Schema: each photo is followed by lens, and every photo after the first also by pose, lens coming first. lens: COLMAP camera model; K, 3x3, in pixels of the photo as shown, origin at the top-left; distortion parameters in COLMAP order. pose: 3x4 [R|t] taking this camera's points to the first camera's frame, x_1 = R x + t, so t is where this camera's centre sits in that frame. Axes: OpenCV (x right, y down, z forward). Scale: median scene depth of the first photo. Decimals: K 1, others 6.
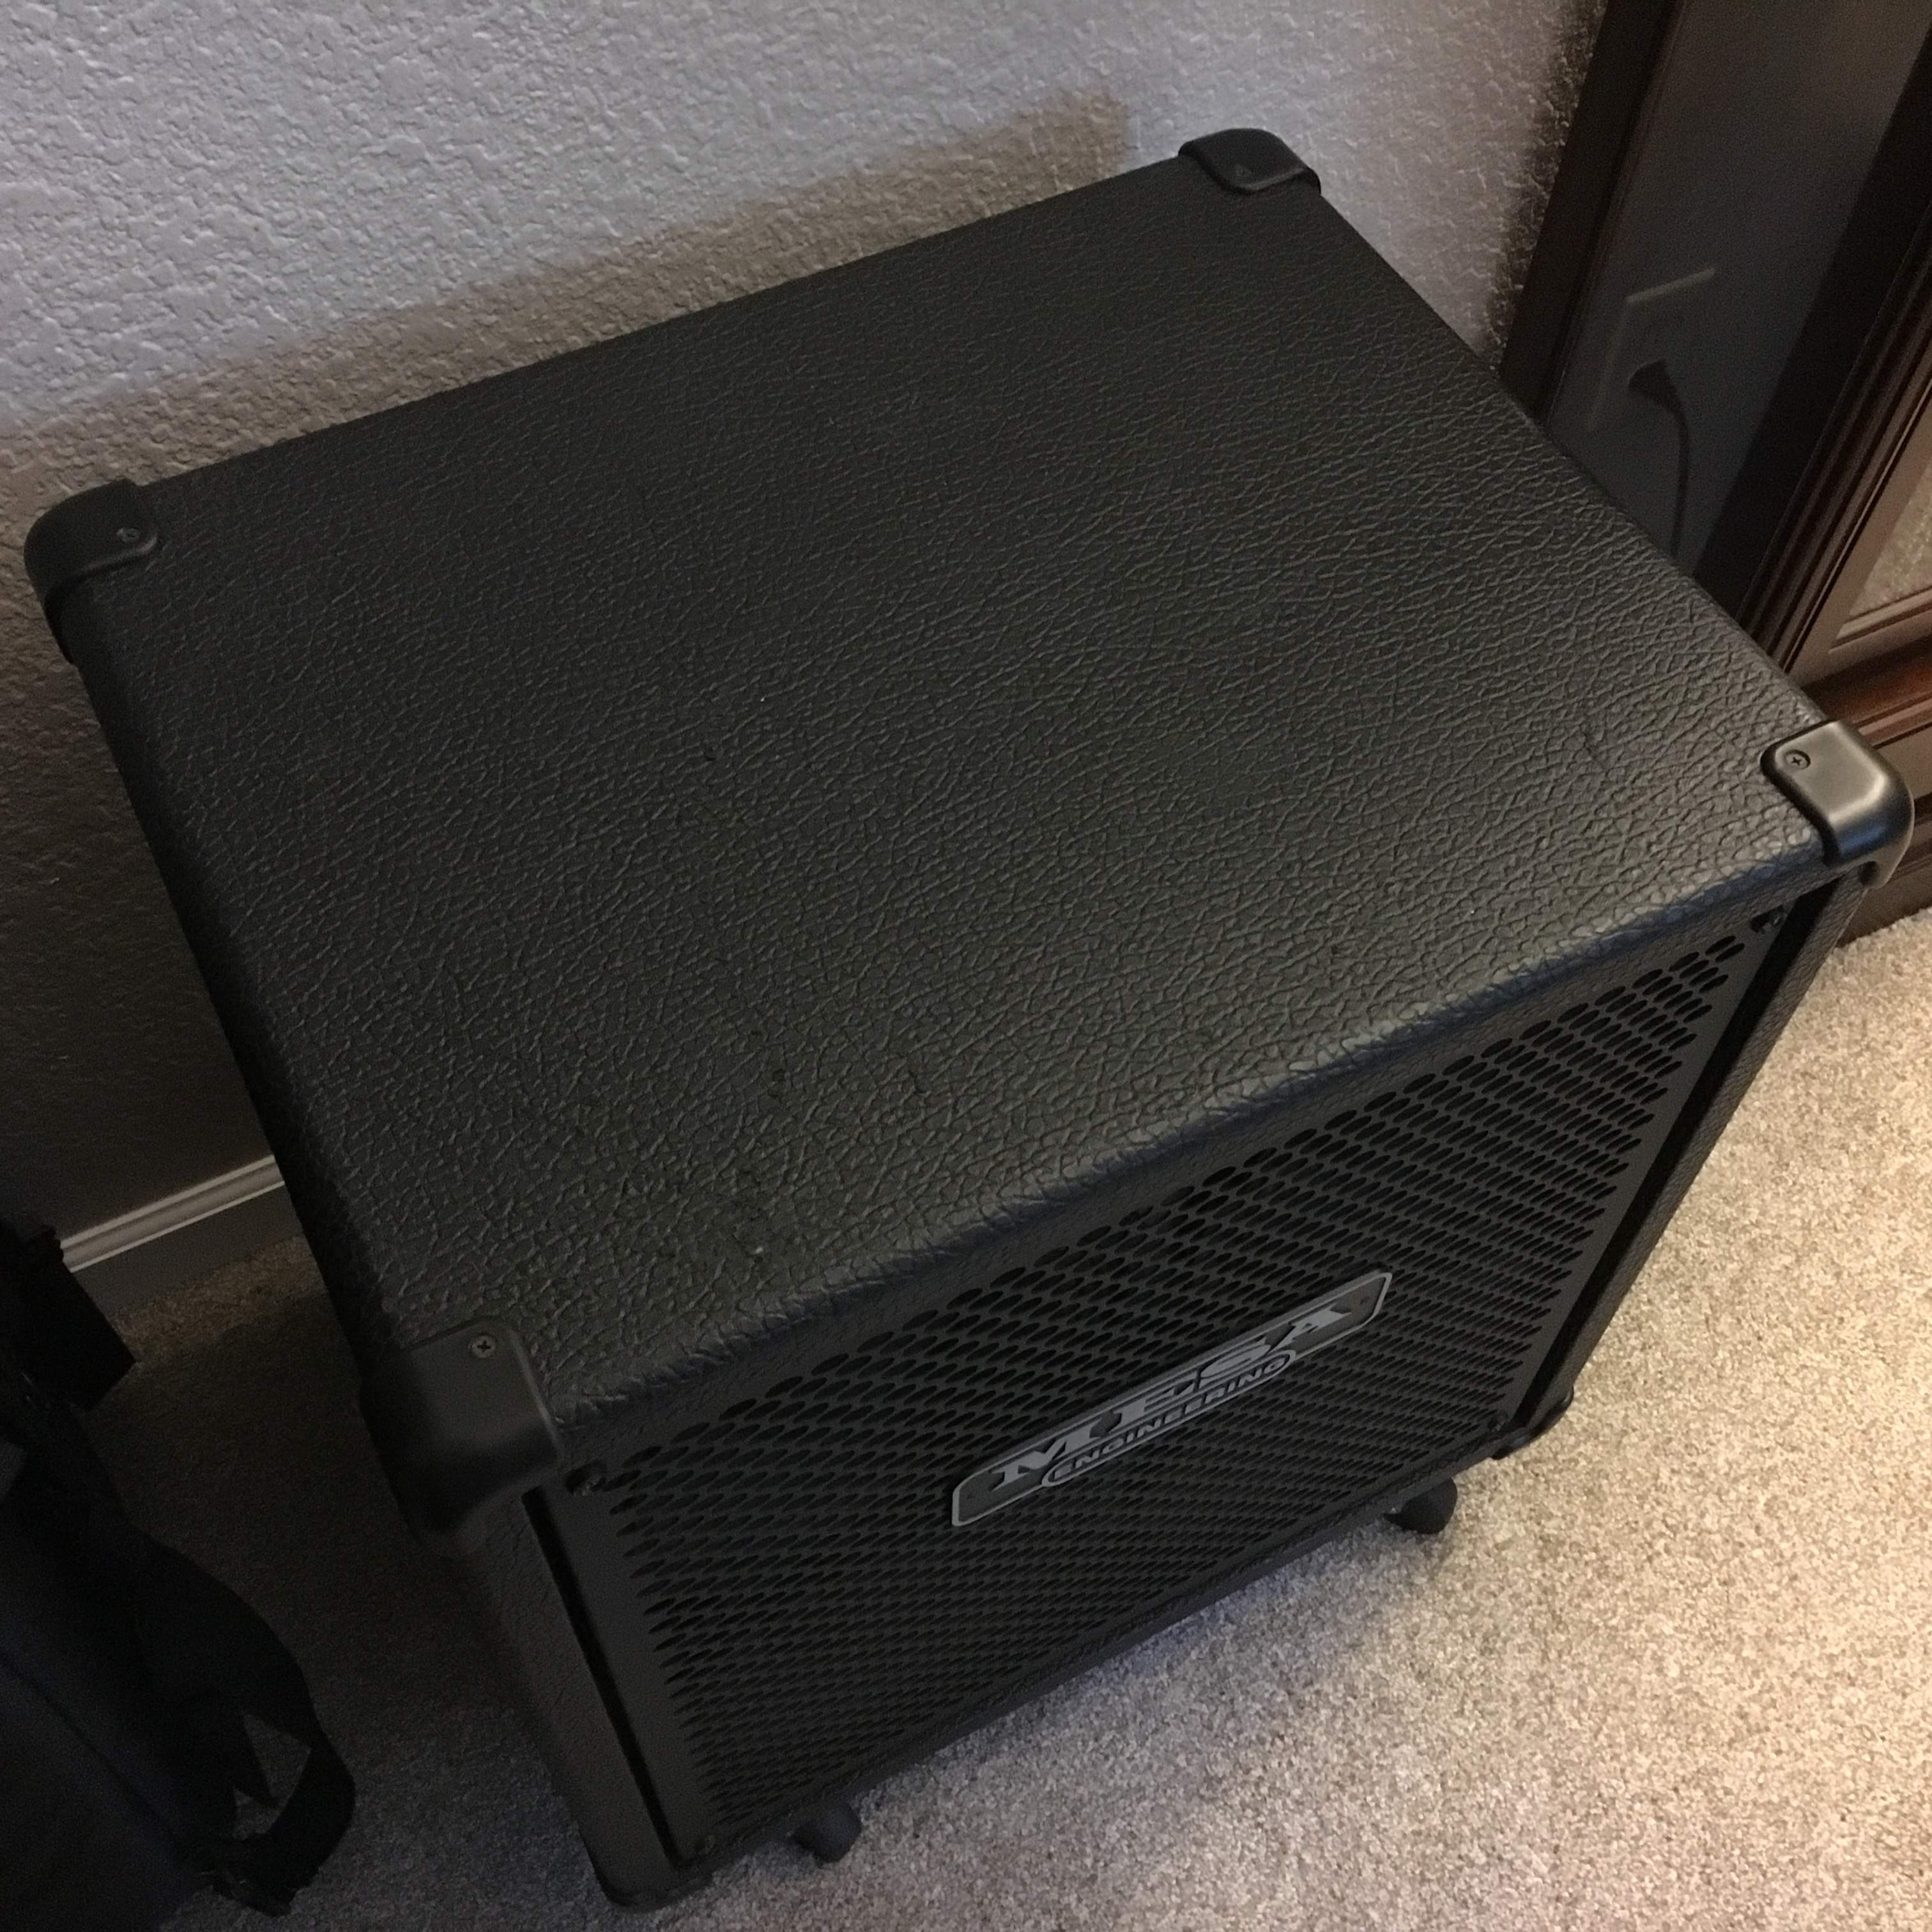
lens RADIAL K [[2198.7, 0, 966.0], [0, 2198.7, 966.0], [0, 0, 1]] dist [0.070795, -0.086786]
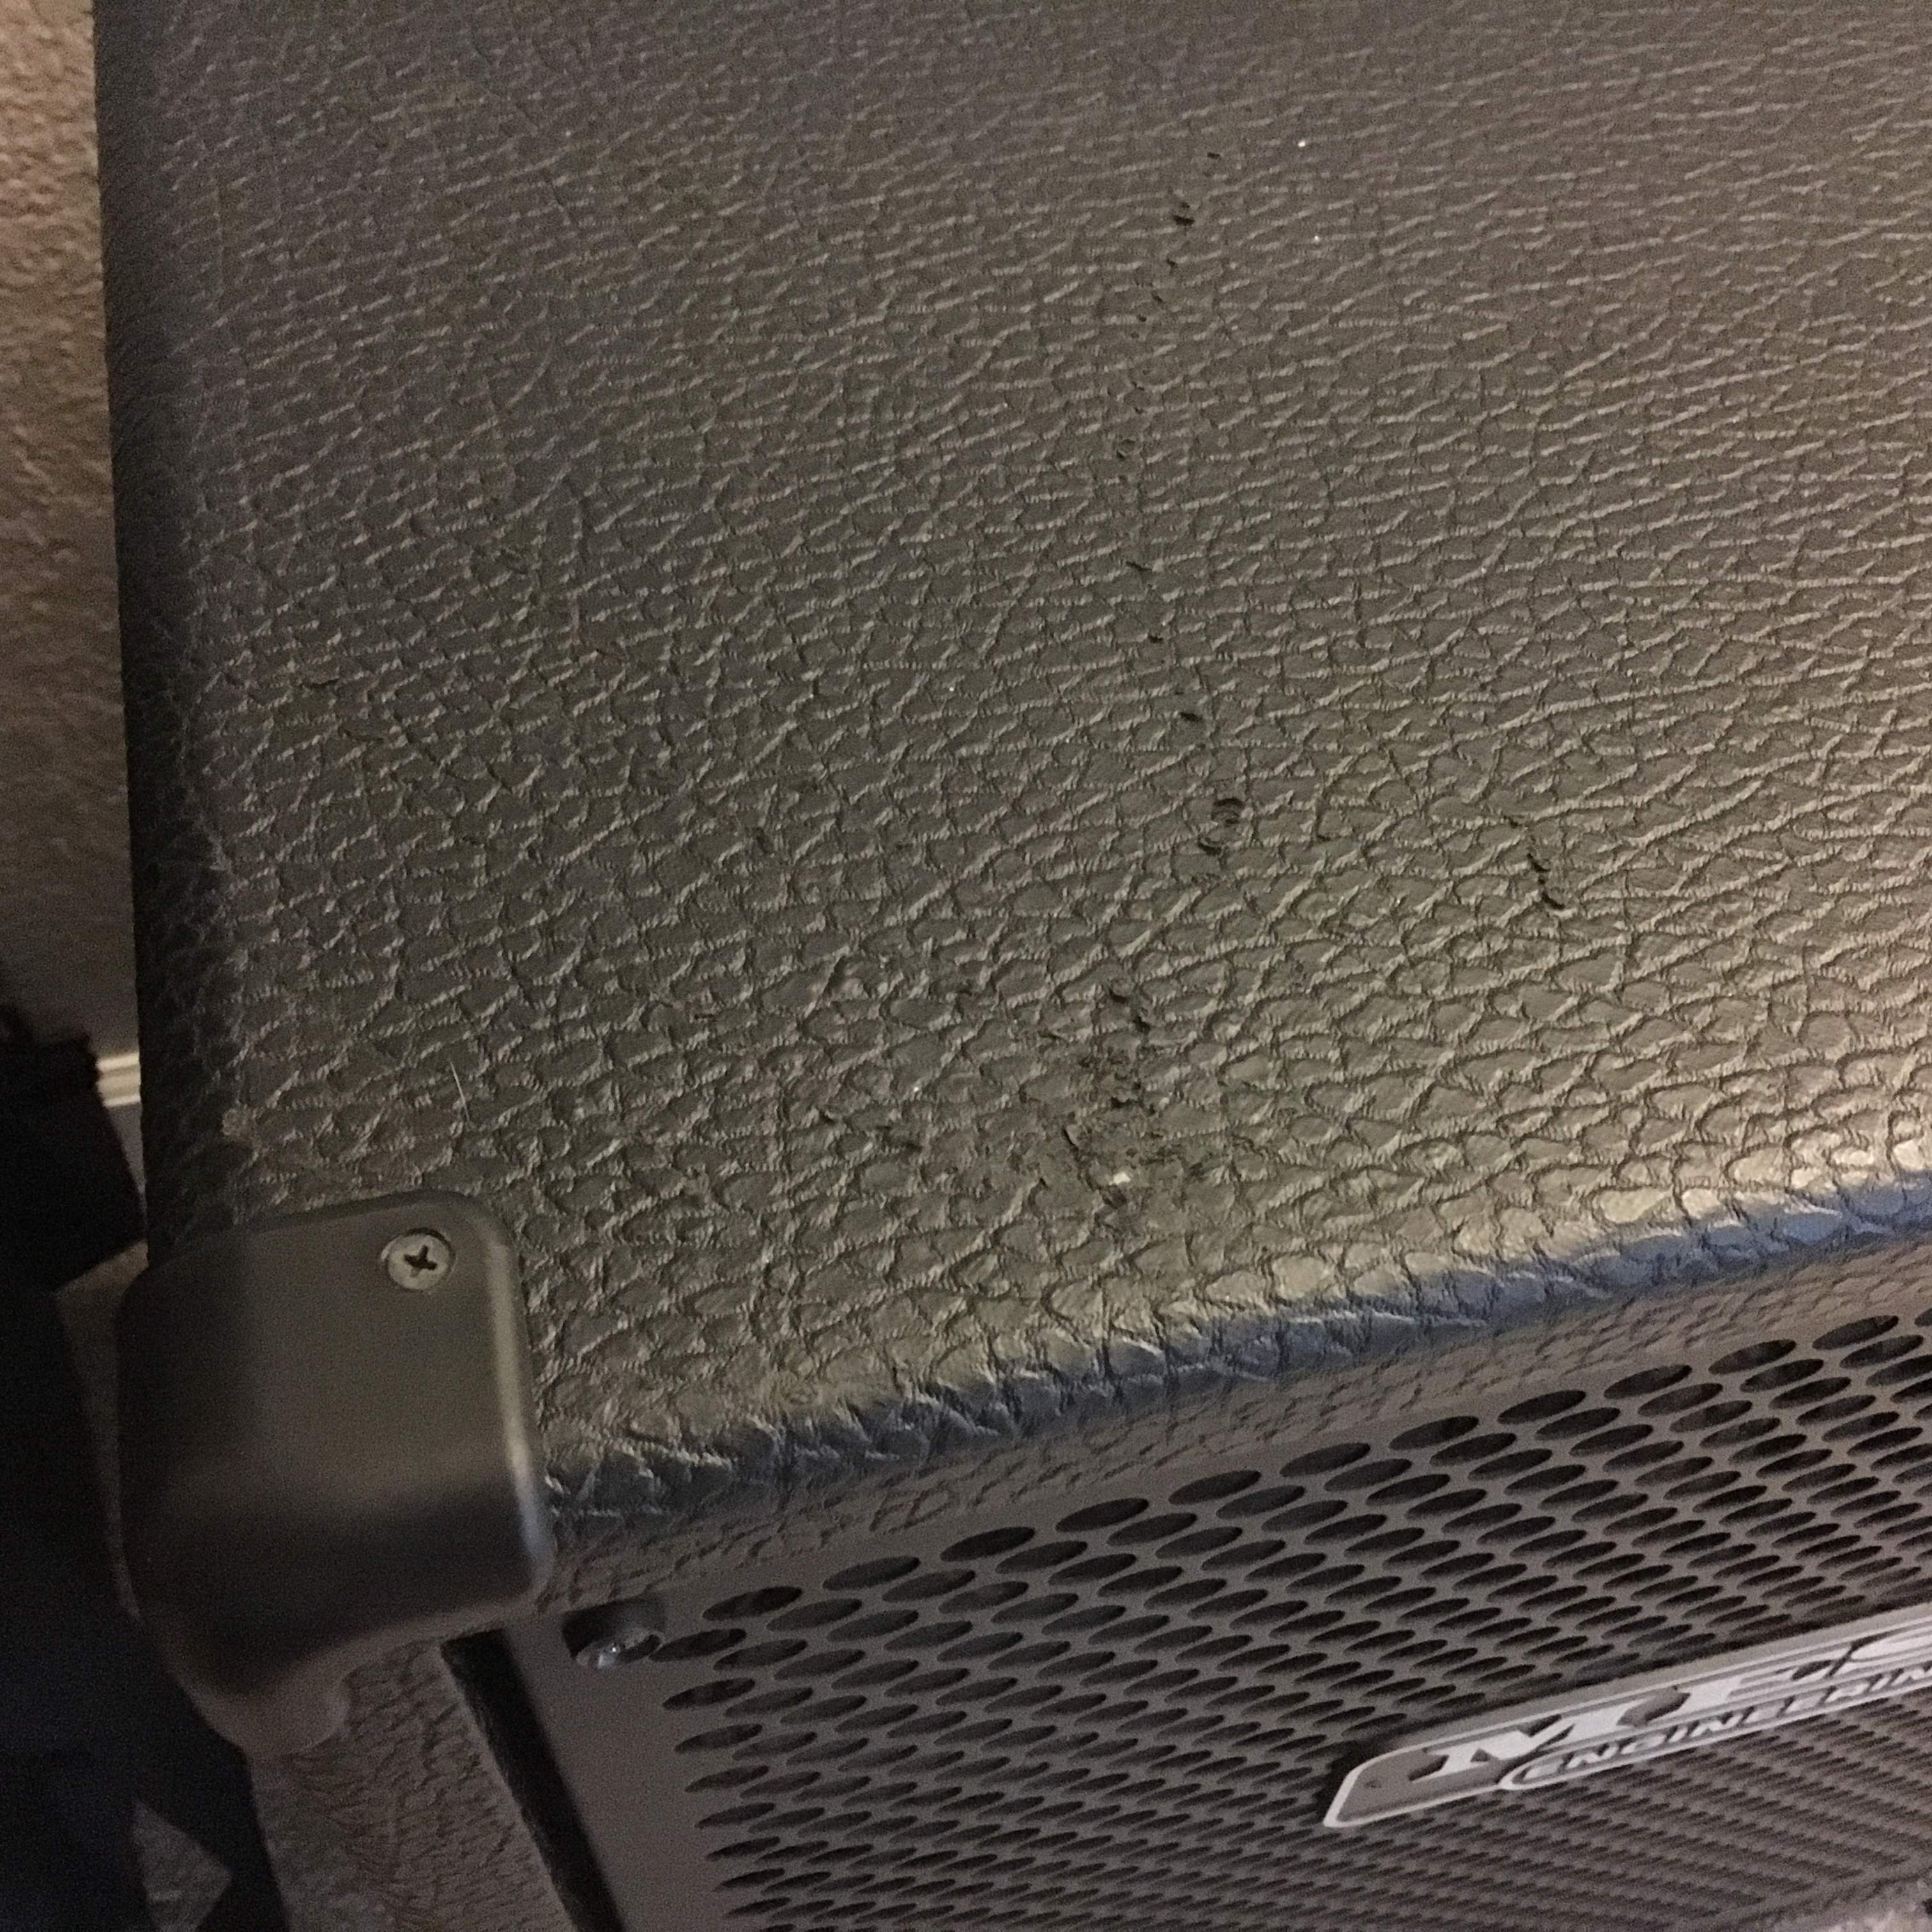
lens RADIAL K [[2198.7, 0, 966.0], [0, 2198.7, 966.0], [0, 0, 1]] dist [0.070795, -0.086786]
pose [[0.972282, 0.190330, -0.135801, -0.073756], [-0.195405, 0.980405, -0.024954, 0.105981], [0.128390, 0.050799, 0.990422, 0.588590]]
